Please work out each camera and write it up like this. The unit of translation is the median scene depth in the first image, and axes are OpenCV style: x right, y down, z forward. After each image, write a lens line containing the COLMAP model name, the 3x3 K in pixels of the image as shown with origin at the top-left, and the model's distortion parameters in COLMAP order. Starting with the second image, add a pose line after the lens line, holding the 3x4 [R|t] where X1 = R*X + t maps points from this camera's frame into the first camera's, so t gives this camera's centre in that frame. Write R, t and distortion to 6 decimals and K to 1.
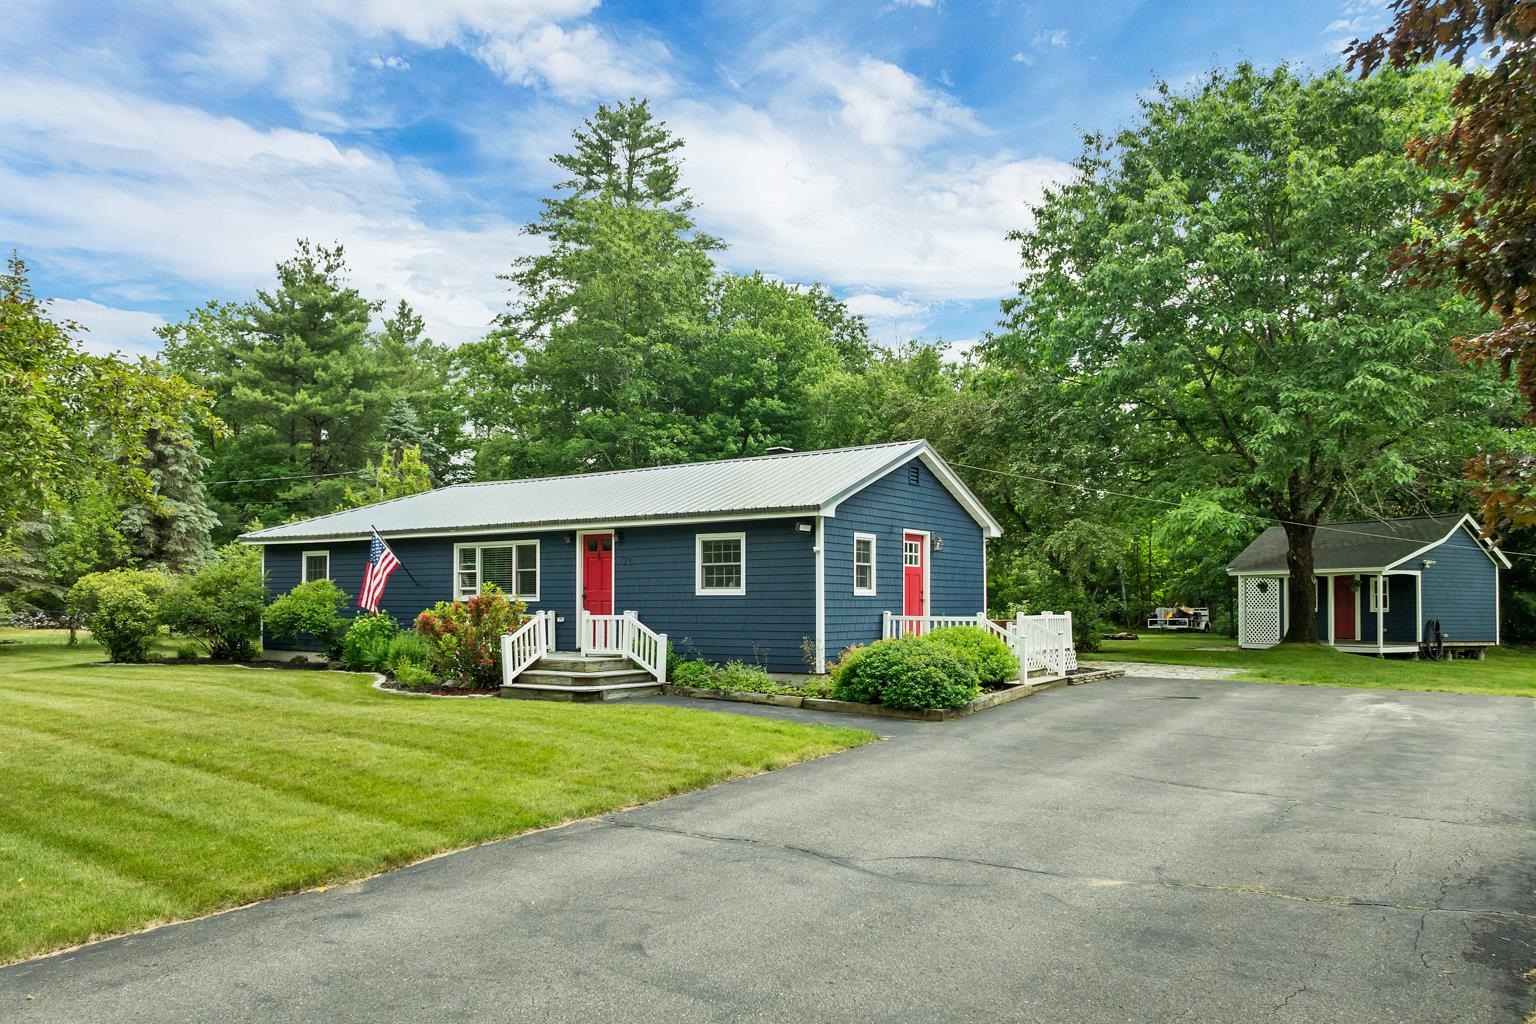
lens RADIAL K [[1102.8, 0, 773.6], [0, 1102.8, 575.7], [0, 0, 1]] dist [0.006400, -0.146637]
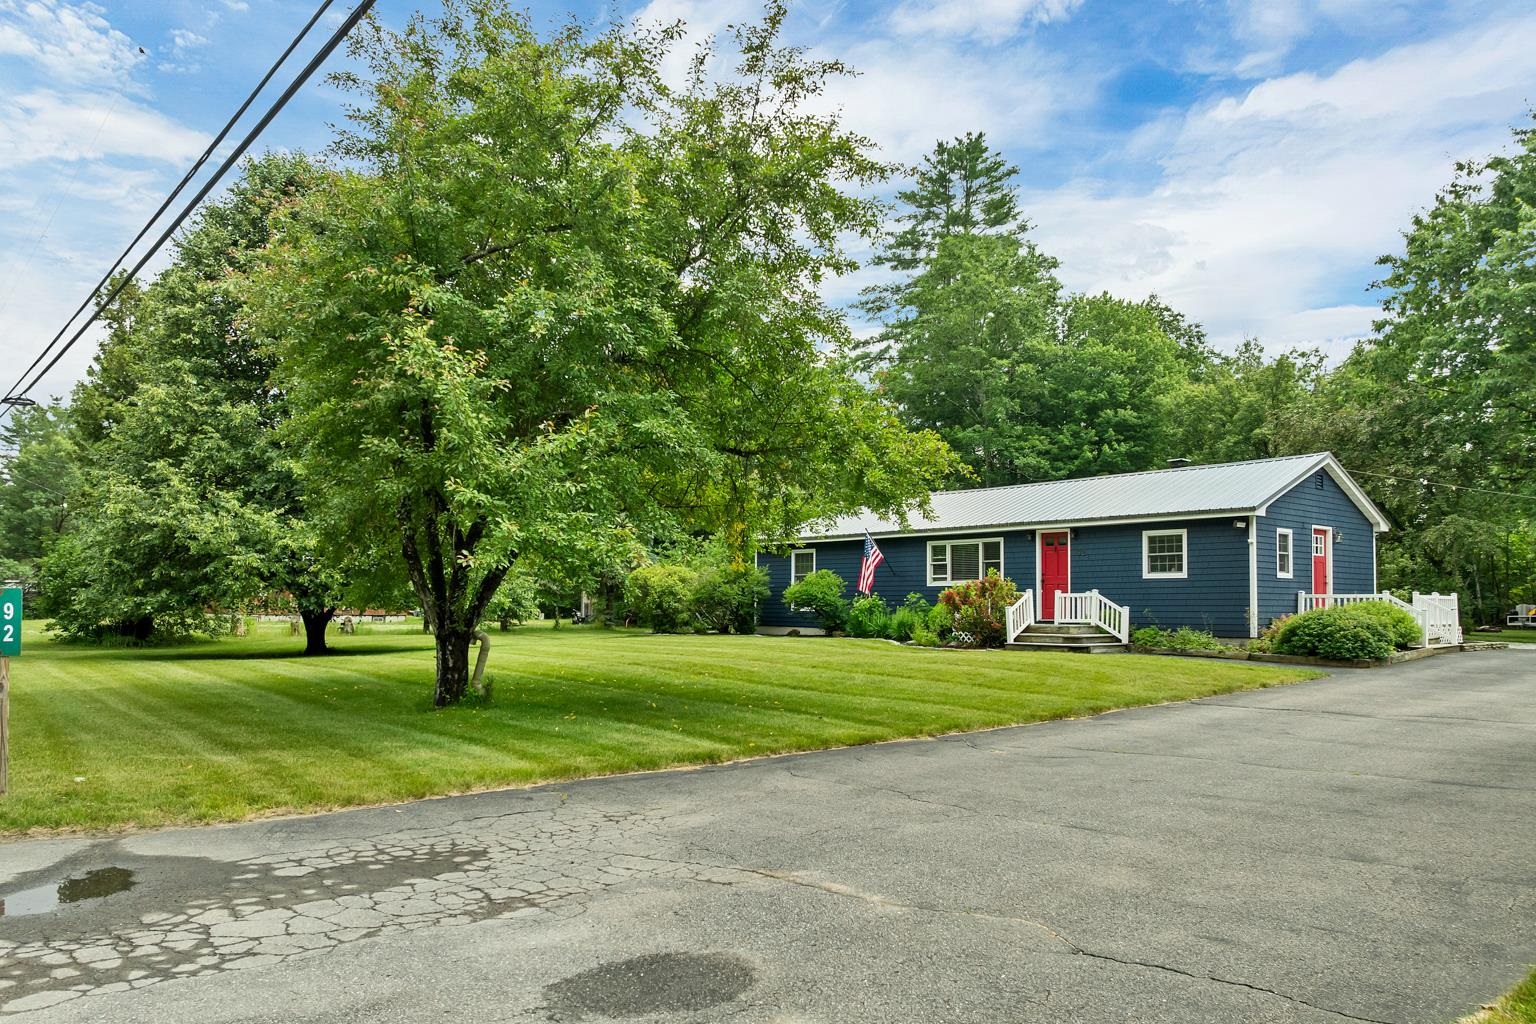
lens RADIAL K [[1107.0, 0, 770.8], [0, 1107.0, 583.6], [0, 0, 1]] dist [-0.039744, 0.009481]
pose [[0.967291, -0.001958, -0.253663, -0.141032], [0.002666, 0.999993, 0.002446, 0.016681], [0.253656, -0.003042, 0.967290, -0.307383]]
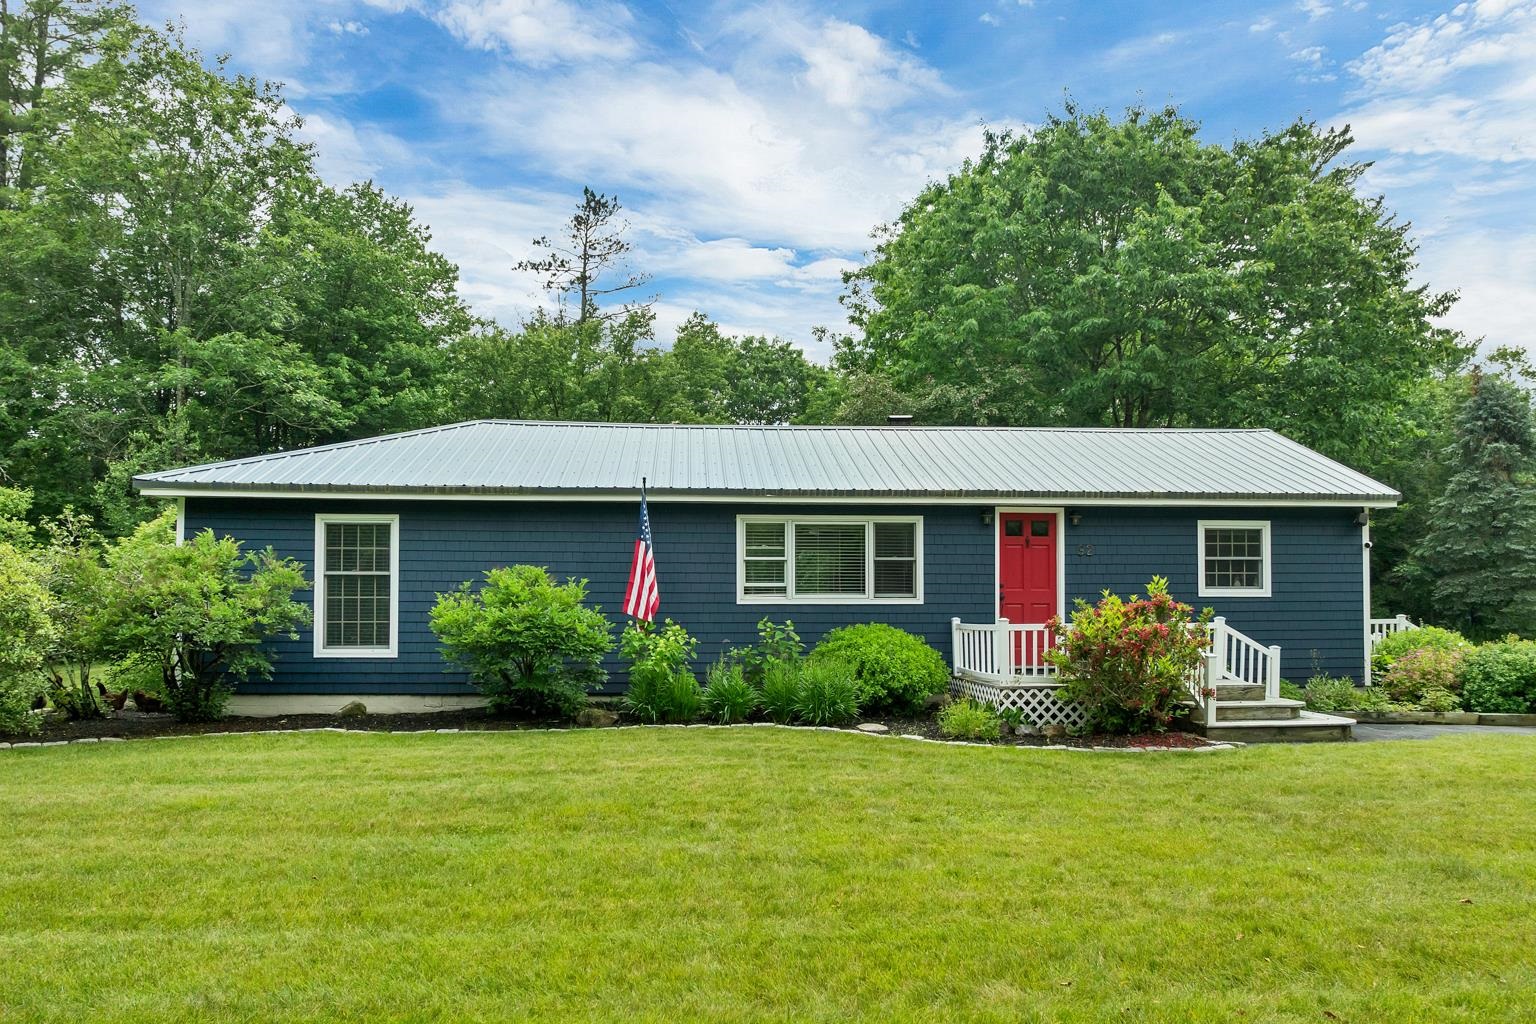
lens RADIAL K [[1167.9, 0, 768.0], [0, 1167.9, 512.0], [0, 0, 1]] dist [-0.049847, 0.000876]
pose [[0.772144, 0.048785, 0.633572, -0.723737], [-0.015725, 0.998210, -0.057699, 0.008484], [-0.635253, 0.034589, 0.771529, 0.469645]]
